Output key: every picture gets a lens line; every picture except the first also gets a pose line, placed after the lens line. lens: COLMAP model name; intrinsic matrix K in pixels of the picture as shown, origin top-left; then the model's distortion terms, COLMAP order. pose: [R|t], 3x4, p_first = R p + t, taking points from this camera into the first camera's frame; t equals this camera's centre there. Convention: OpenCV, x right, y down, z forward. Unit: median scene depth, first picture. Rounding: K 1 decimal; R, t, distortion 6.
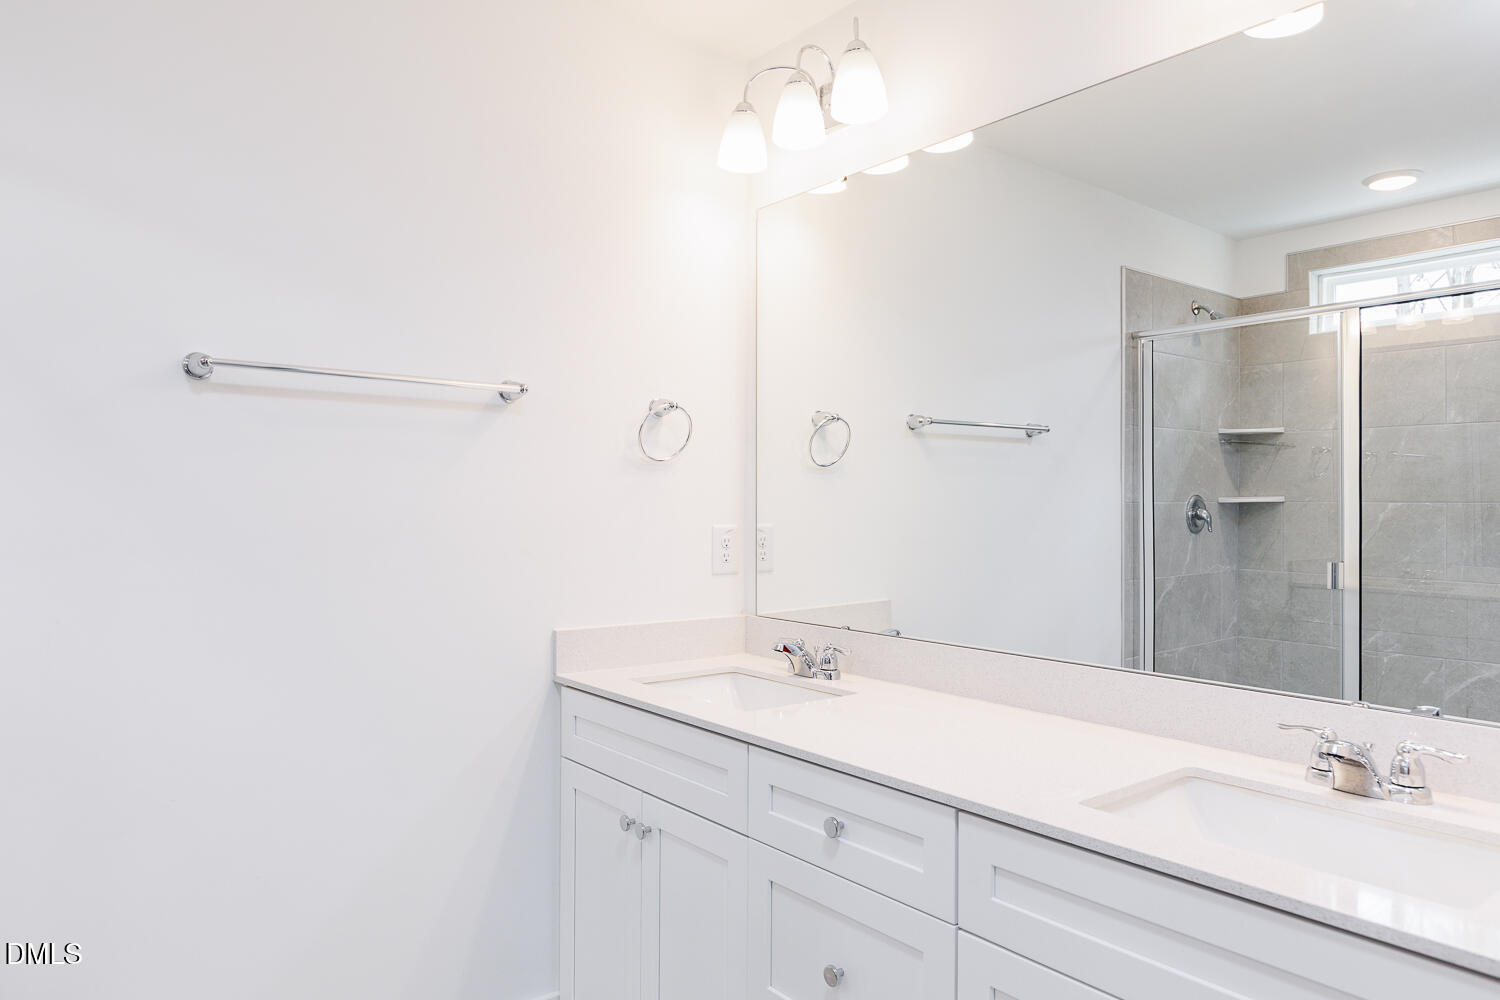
lens RADIAL K [[951.2, 0, 745.9], [0, 951.2, 504.2], [0, 0, 1]] dist [-0.002983, -0.000072]
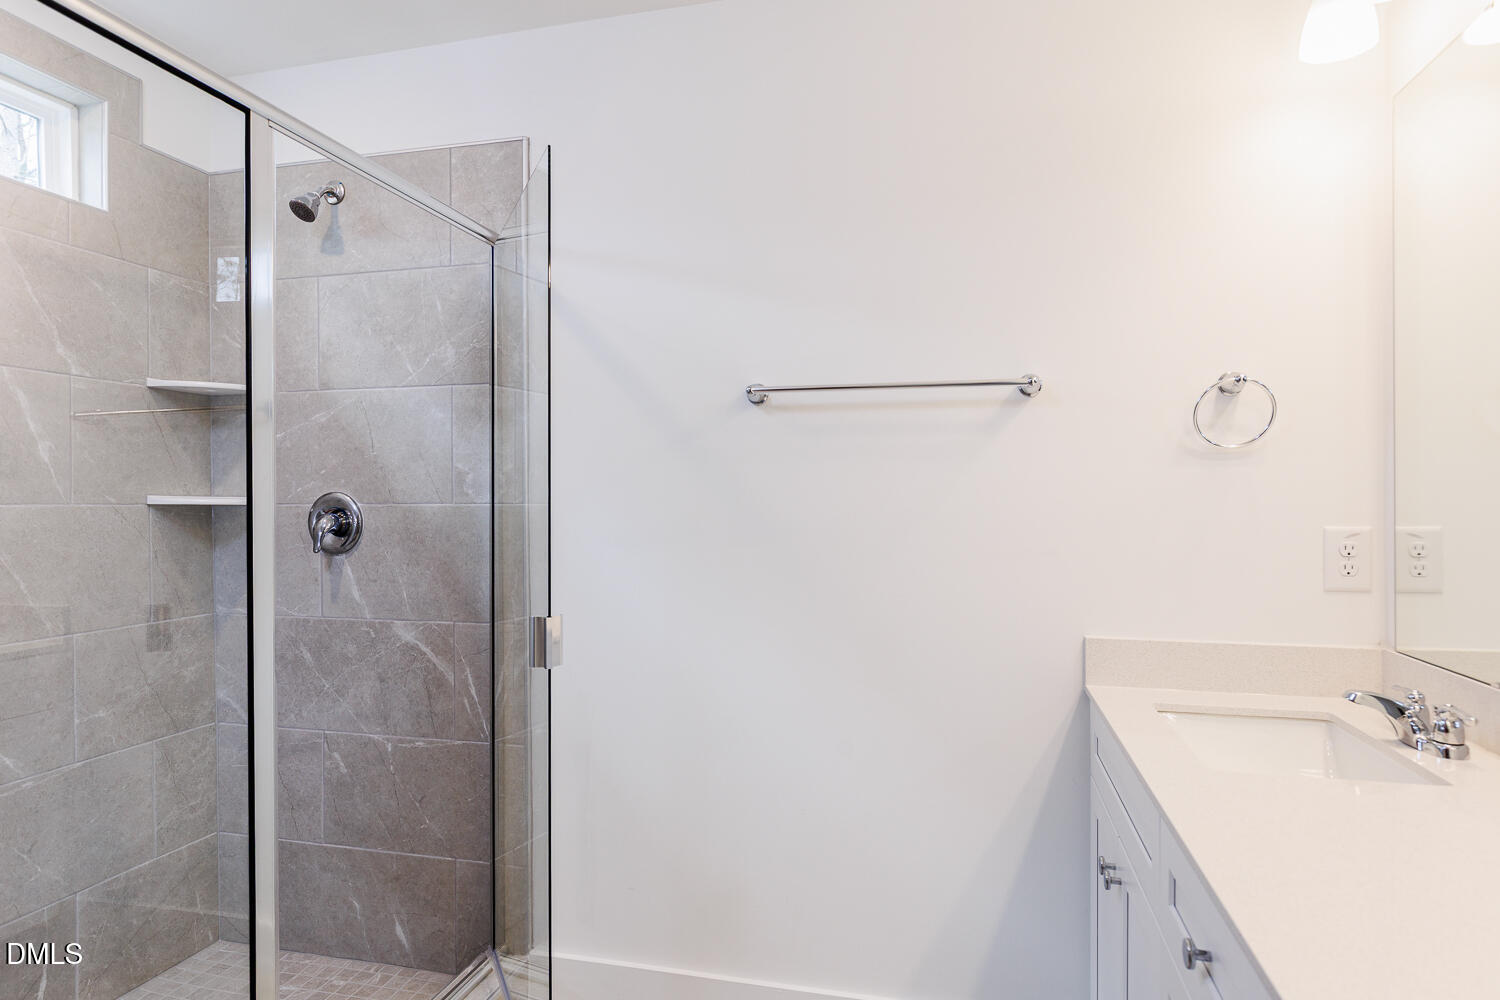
lens RADIAL K [[886.7, 0, 748.4], [0, 886.7, 499.6], [0, 0, 1]] dist [0.007416, 0.000472]
pose [[0.615943, -0.007499, -0.787755, 0.266829], [0.006563, 0.999969, -0.004388, -0.000006], [0.787763, -0.002467, 0.615973, 0.202053]]
